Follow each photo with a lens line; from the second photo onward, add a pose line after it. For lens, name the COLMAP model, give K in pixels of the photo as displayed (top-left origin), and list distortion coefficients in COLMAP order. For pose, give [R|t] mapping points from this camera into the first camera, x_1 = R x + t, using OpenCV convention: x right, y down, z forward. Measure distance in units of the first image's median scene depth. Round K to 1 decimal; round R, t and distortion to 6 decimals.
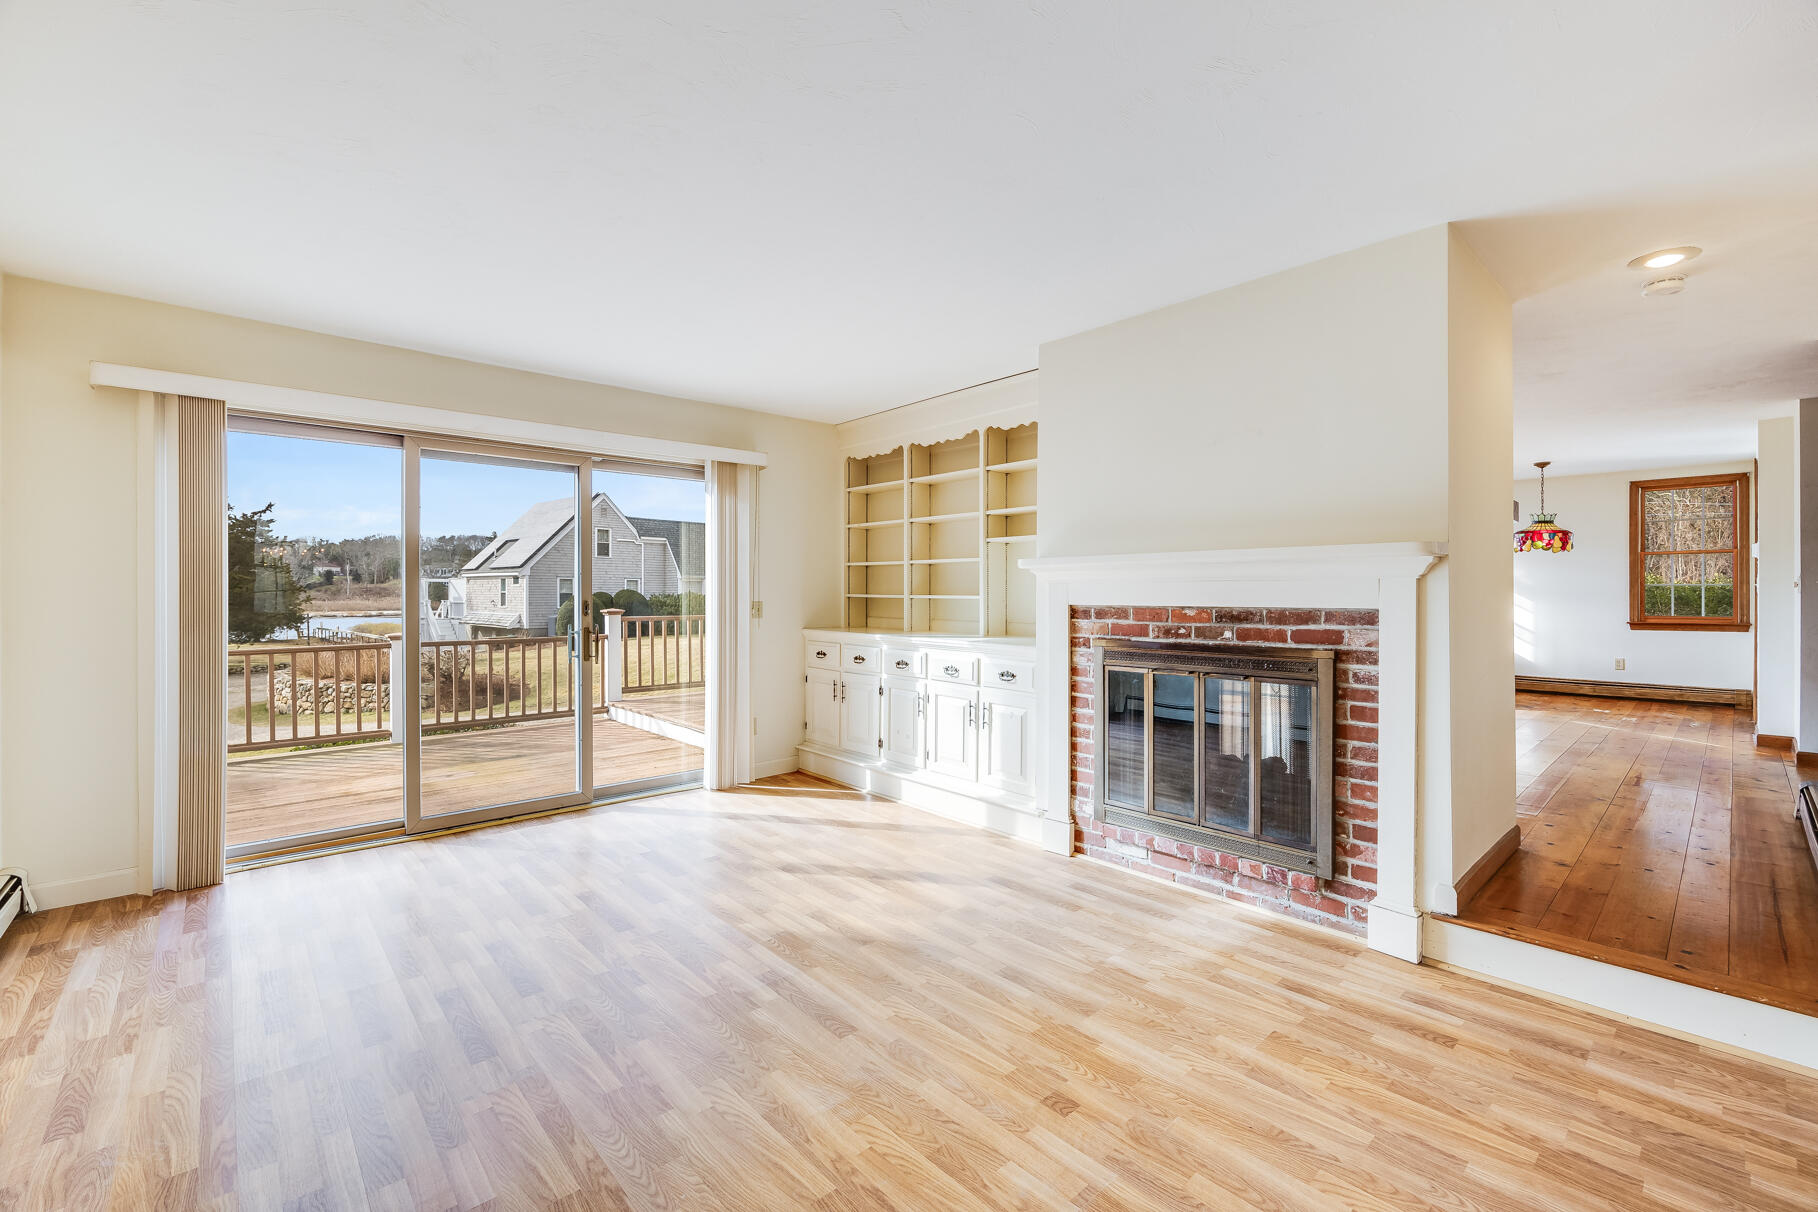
lens RADIAL K [[754.2, 0, 904.9], [0, 754.2, 587.8], [0, 0, 1]] dist [-0.010857, 0.000075]
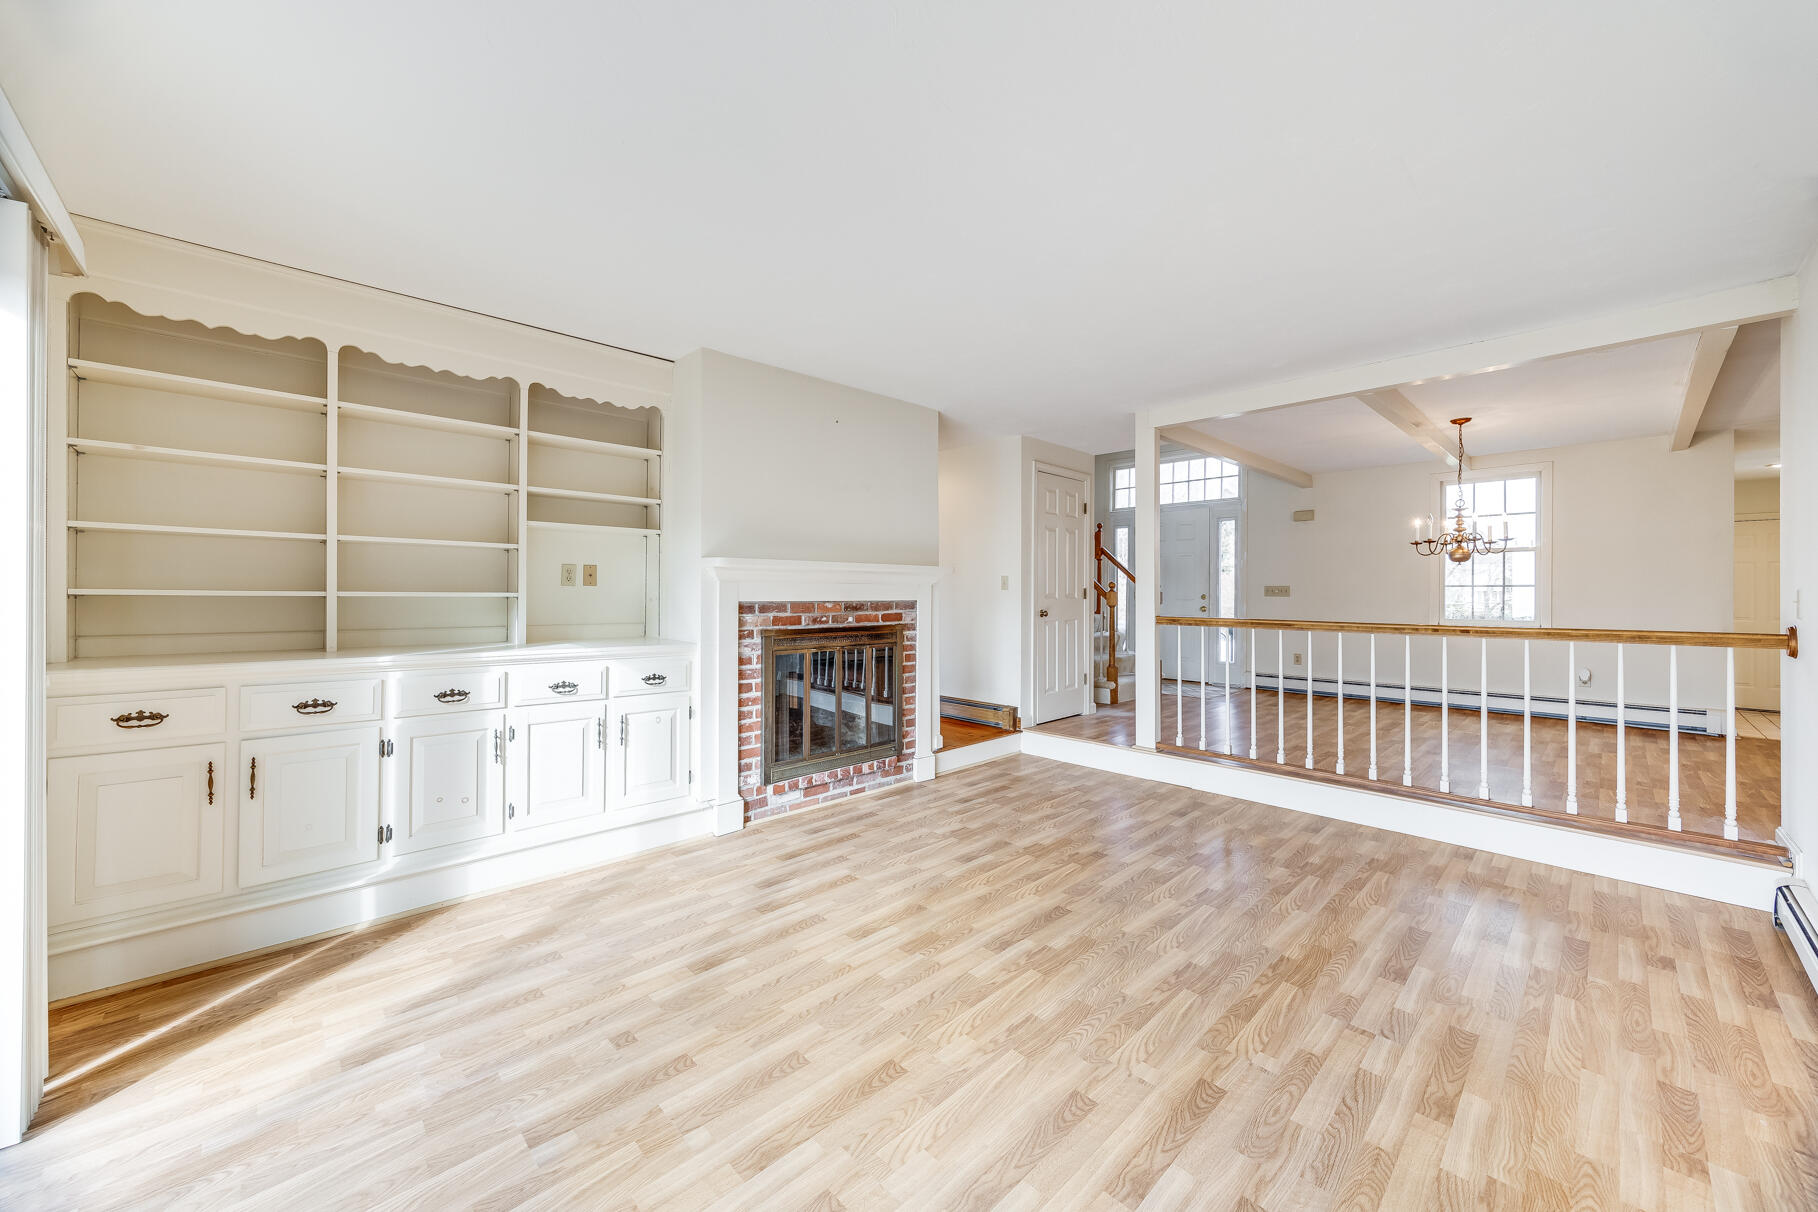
lens RADIAL K [[677.1, 0, 909.1], [0, 677.1, 598.0], [0, 0, 1]] dist [-0.001501, 0.000190]
pose [[-0.023380, -0.007229, 0.999701, -0.885499], [-0.011801, 0.999906, 0.006954, 0.009202], [-0.999657, -0.011635, -0.023463, 0.891465]]
